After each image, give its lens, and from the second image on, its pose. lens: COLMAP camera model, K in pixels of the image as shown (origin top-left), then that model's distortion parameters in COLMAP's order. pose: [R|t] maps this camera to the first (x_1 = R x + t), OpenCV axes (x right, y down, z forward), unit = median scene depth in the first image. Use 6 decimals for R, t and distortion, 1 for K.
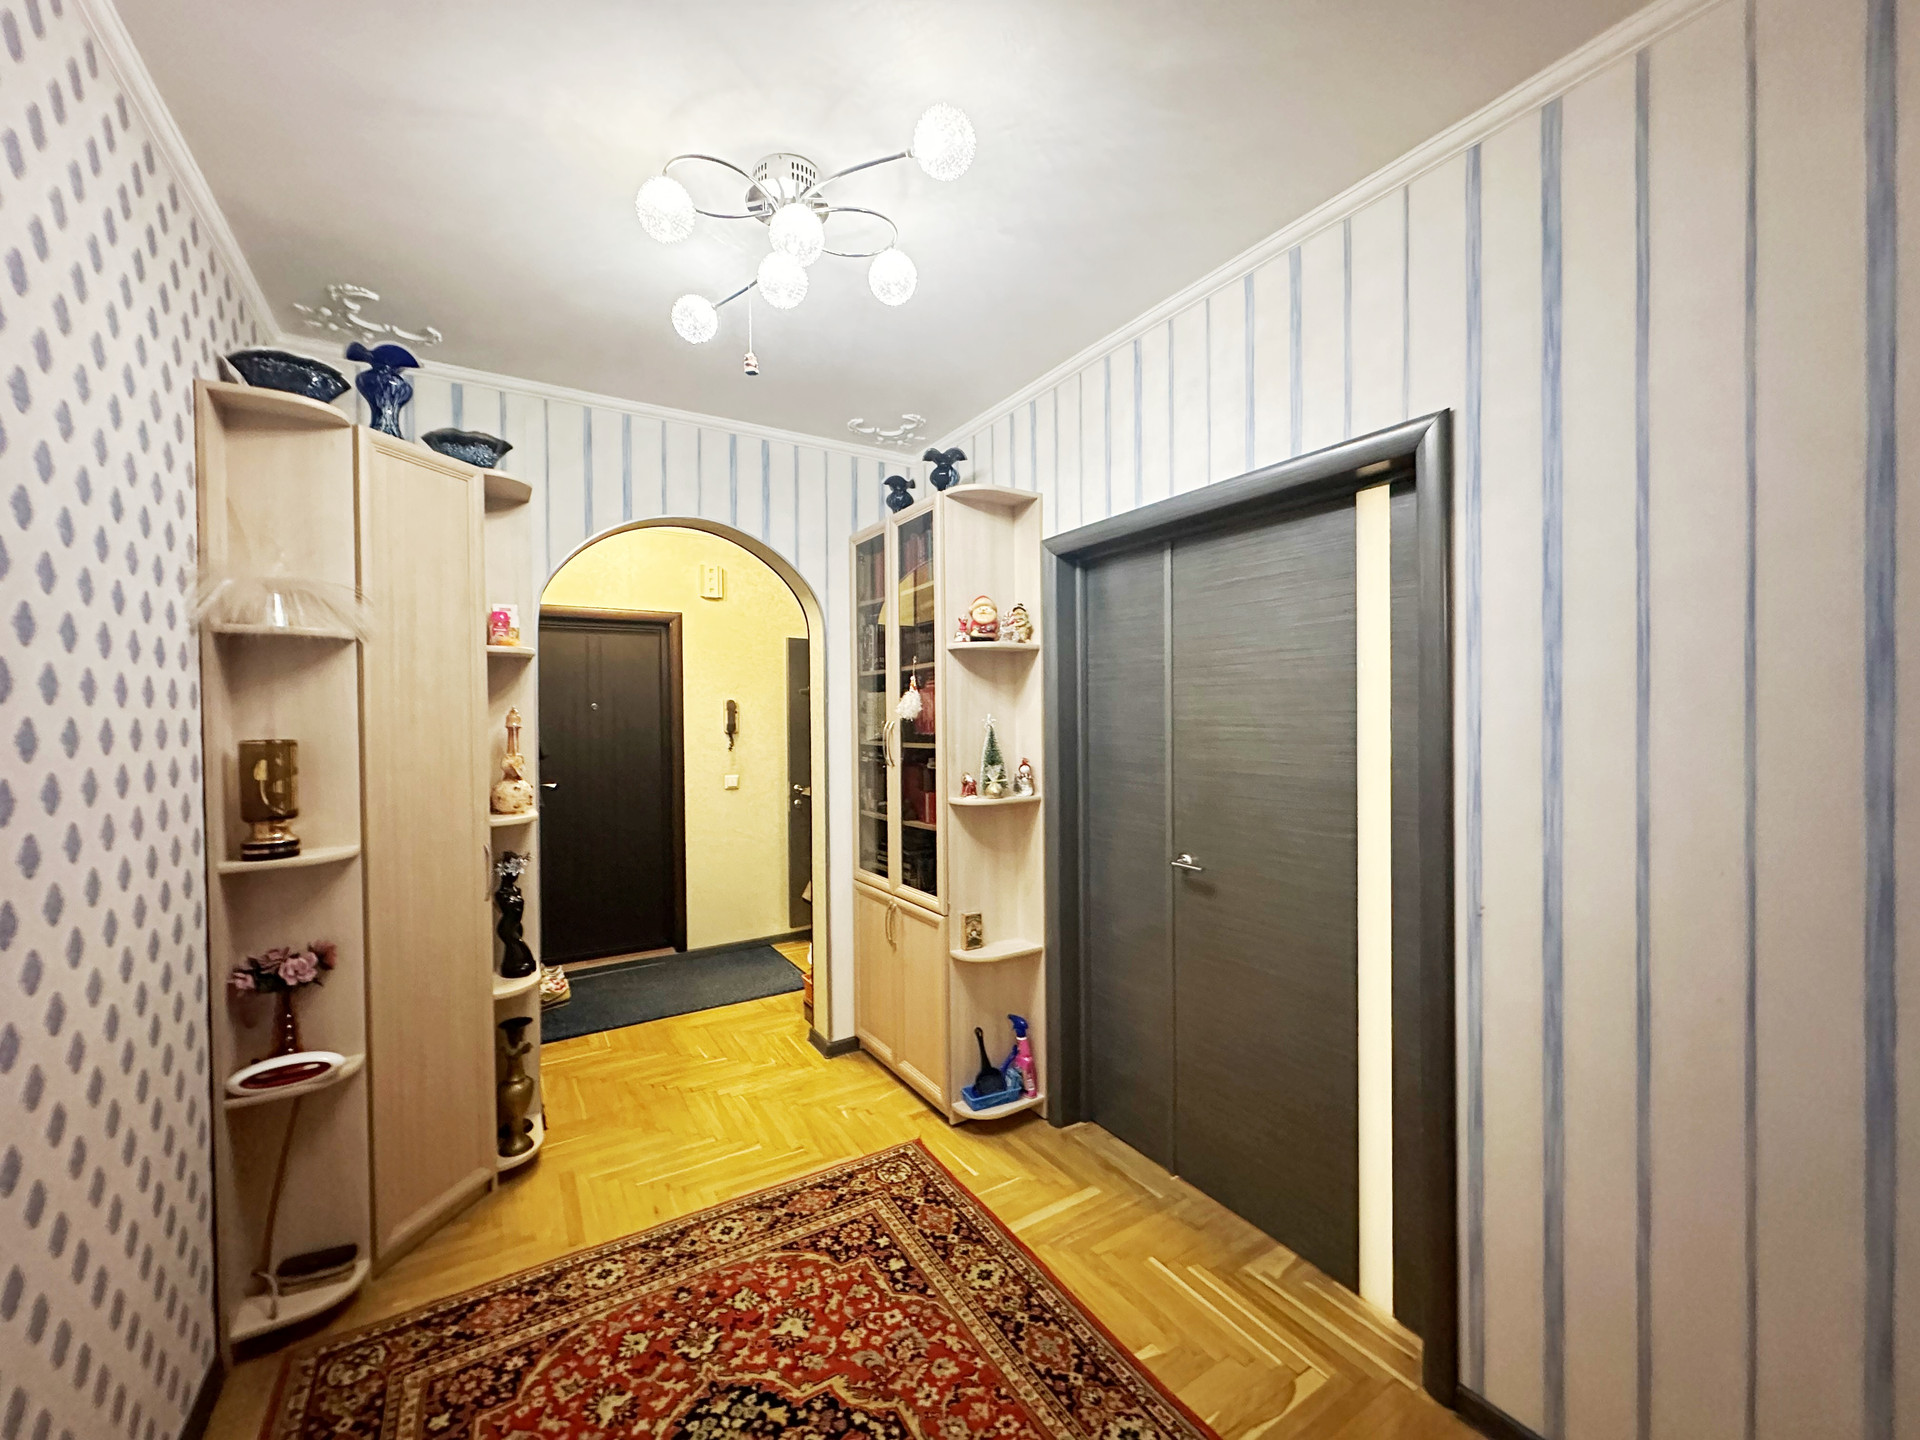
lens RADIAL K [[766.1, 0, 956.8], [0, 766.1, 721.8], [0, 0, 1]] dist [-0.000788, 0.000199]
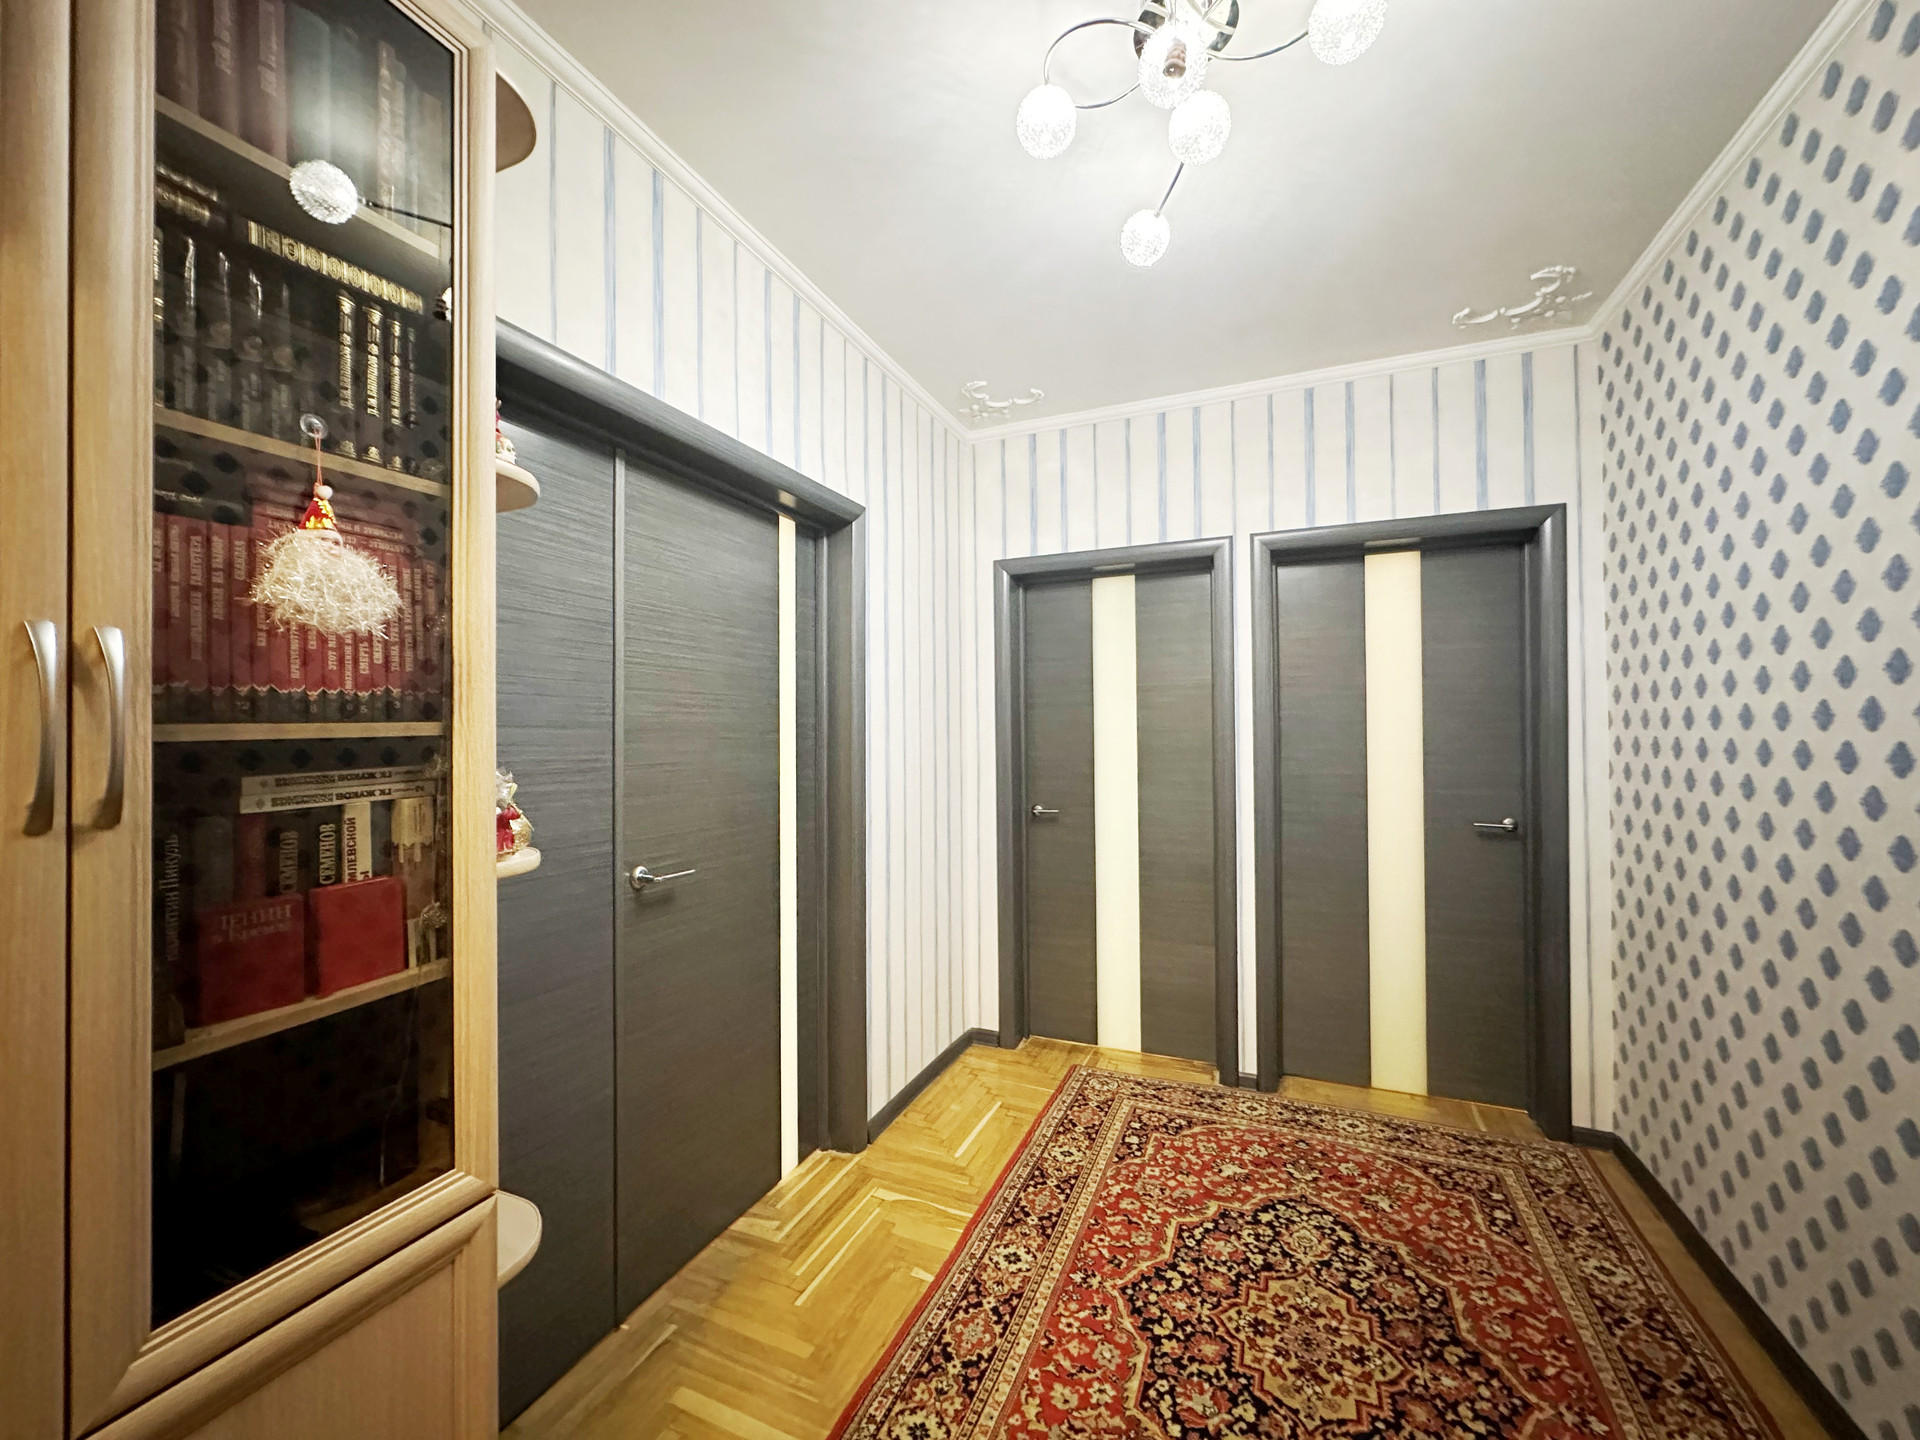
lens RADIAL K [[766.1, 0, 956.8], [0, 766.1, 721.8], [0, 0, 1]] dist [-0.000788, 0.000199]
pose [[-0.571359, 0.025082, 0.820317, -0.695405], [0.021235, 0.999650, -0.015774, 0.061552], [-0.820426, 0.008407, -0.571691, 1.595251]]
